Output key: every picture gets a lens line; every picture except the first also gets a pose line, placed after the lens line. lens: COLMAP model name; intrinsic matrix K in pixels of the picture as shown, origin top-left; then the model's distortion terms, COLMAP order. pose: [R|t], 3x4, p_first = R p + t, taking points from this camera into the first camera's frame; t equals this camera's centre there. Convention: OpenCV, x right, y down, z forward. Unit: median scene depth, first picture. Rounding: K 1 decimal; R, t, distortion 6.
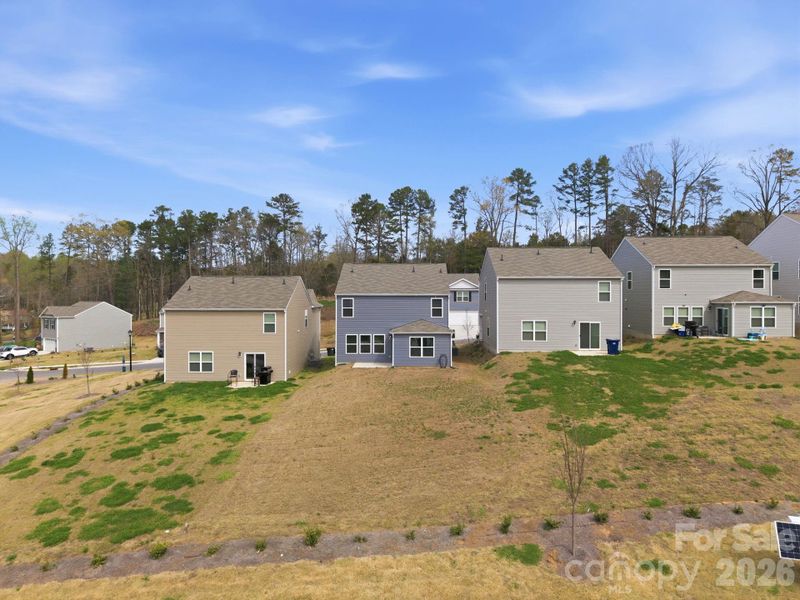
lens RADIAL K [[534.5, 0, 400.0], [0, 534.5, 300.0], [0, 0, 1]] dist [0.088634, -0.117047]
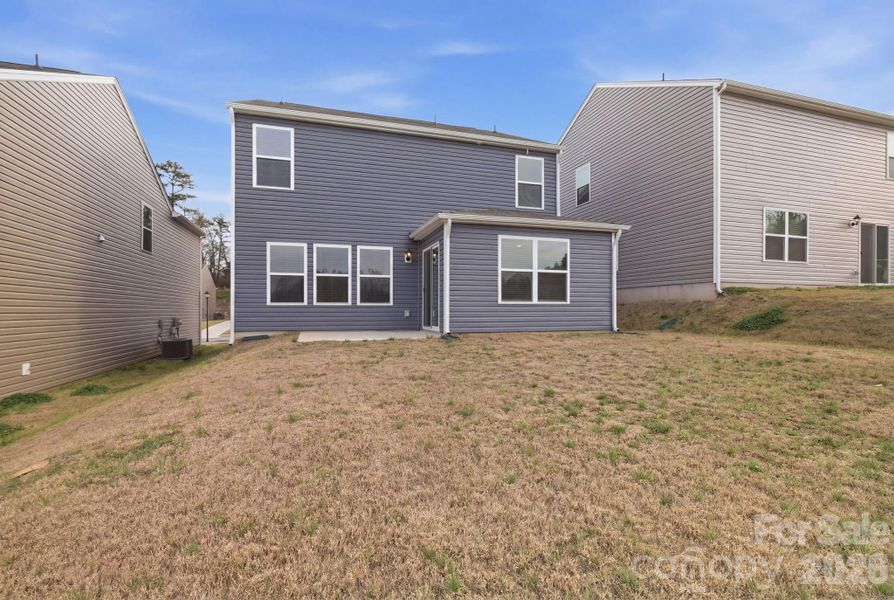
lens RADIAL K [[422.7, 0, 447.3], [0, 422.7, 311.3], [0, 0, 1]] dist [-0.000083, -0.000104]
pose [[0.945831, -0.001051, 0.324659, -0.030411], [0.004400, 0.999944, -0.009582, 0.039711], [-0.324631, 0.010491, 0.945783, 0.273627]]
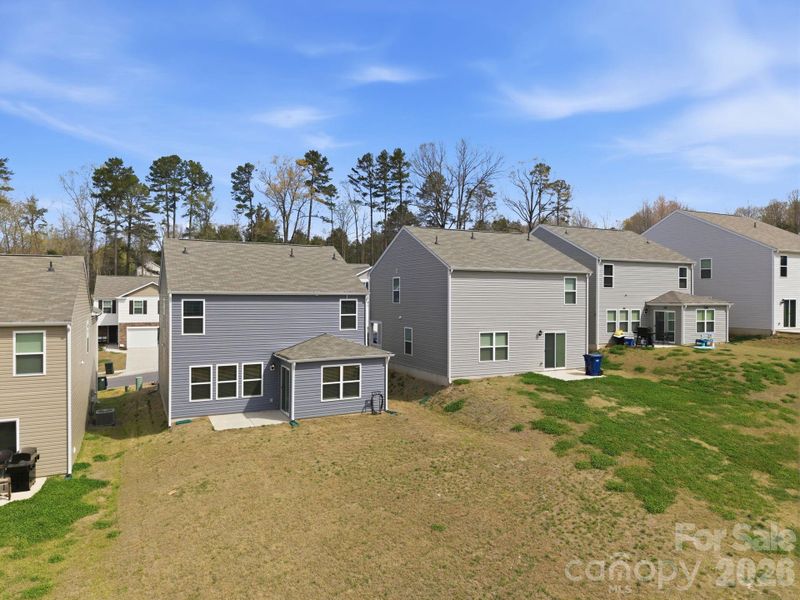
lens RADIAL K [[534.5, 0, 400.0], [0, 534.5, 300.0], [0, 0, 1]] dist [0.088634, -0.117047]
pose [[0.887848, -0.000879, 0.460135, -0.060811], [0.000385, 0.999999, 0.001168, -0.001242], [-0.460136, -0.000859, 0.887848, 0.154417]]
